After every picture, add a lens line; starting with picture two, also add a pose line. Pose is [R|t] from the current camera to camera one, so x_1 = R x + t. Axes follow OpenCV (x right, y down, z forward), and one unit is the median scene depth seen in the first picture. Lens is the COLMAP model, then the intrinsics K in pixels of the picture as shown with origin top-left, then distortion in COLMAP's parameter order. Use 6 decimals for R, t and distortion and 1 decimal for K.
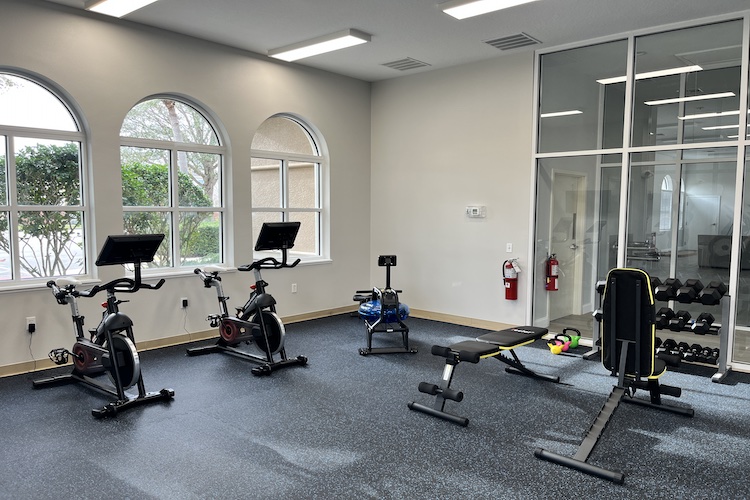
lens RADIAL K [[566.6, 0, 381.5], [0, 566.6, 255.6], [0, 0, 1]] dist [0.059387, -0.078705]
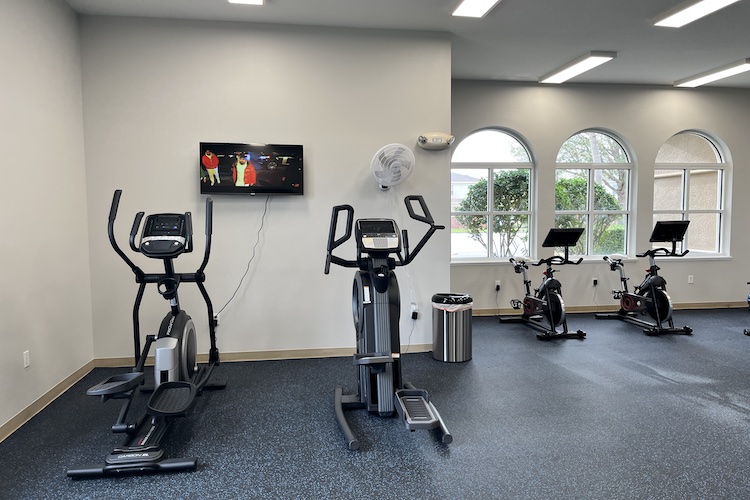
lens RADIAL K [[566.6, 0, 381.5], [0, 566.6, 255.6], [0, 0, 1]] dist [0.059387, -0.078705]
pose [[0.769619, 0.036160, -0.637479, 0.135255], [-0.041330, 0.999123, 0.006776, 0.035779], [0.637165, 0.021132, 0.770438, -0.395826]]
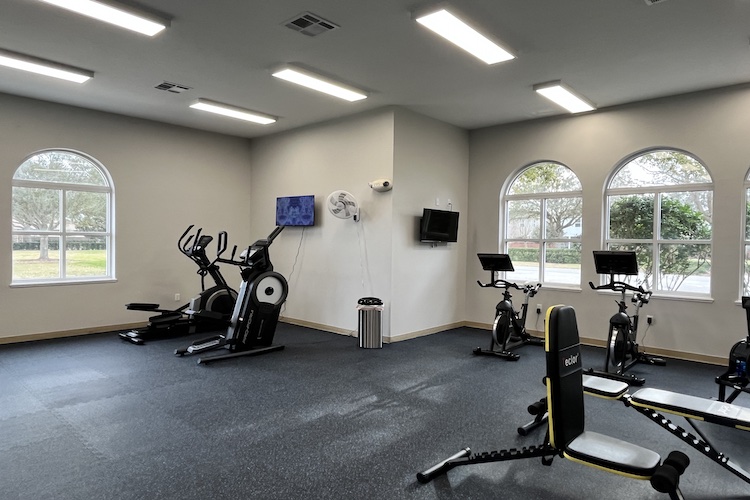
lens RADIAL K [[465.3, 0, 375.0], [0, 465.3, 250.0], [0, 0, 1]] dist [-0.001703, -0.000451]
pose [[-0.023045, 0.012703, -0.999654, 0.703903], [-0.094818, 0.995384, 0.014835, -0.025398], [0.995228, 0.095127, -0.021734, 0.485428]]
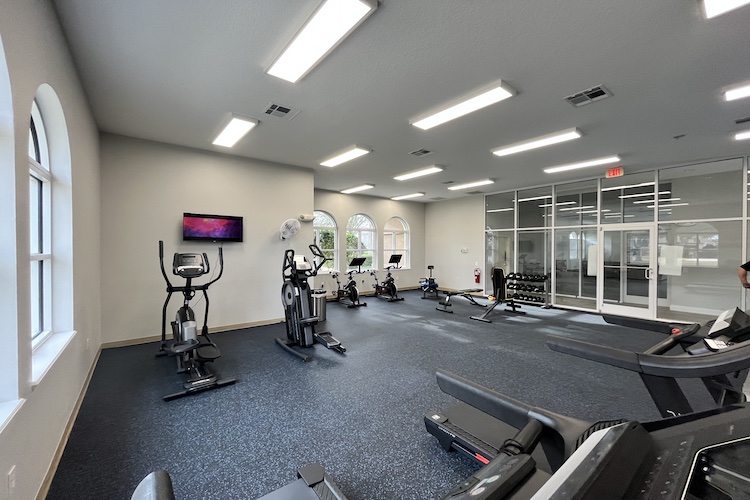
lens RADIAL K [[300.9, 0, 375.0], [0, 300.9, 250.0], [0, 0, 1]] dist [0.000487, 0.000031]
pose [[0.981685, -0.002113, -0.190499, 0.025212], [-0.011772, 0.997355, -0.071727, 0.035796], [0.190147, 0.072656, 0.979063, -0.625524]]
